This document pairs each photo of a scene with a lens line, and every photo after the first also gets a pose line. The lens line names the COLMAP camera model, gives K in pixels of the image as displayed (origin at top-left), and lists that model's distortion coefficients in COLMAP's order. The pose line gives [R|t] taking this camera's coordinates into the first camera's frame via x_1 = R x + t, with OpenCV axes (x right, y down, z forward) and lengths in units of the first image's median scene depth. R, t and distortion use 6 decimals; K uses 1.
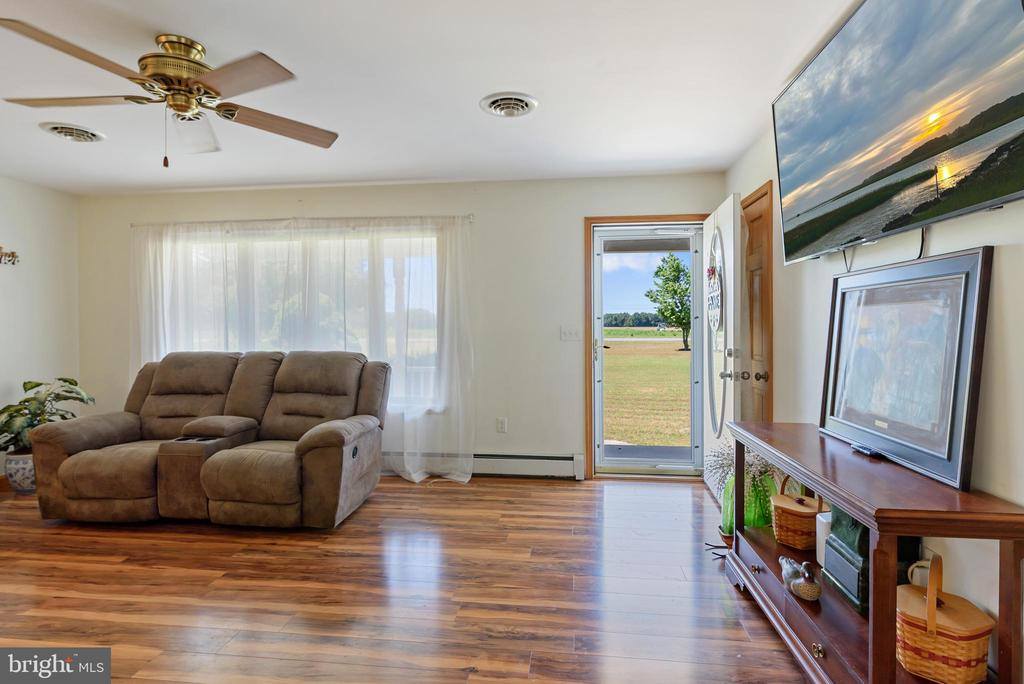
lens RADIAL K [[523.5, 0, 511.9], [0, 523.5, 341.6], [0, 0, 1]] dist [0.003489, 0.000255]
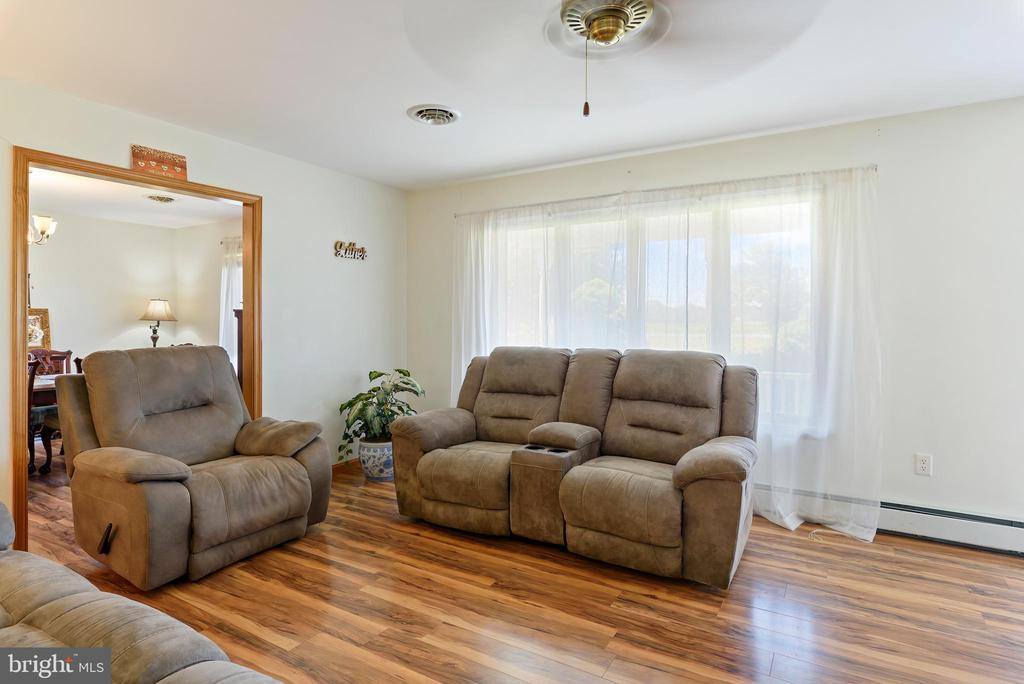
lens RADIAL K [[562.3, 0, 512.1], [0, 562.3, 338.6], [0, 0, 1]] dist [0.012394, -0.000857]
pose [[0.910256, 0.019403, -0.413591, -0.235956], [-0.017782, 0.999812, 0.007771, -0.002888], [0.413664, 0.000281, 0.910430, 0.109892]]
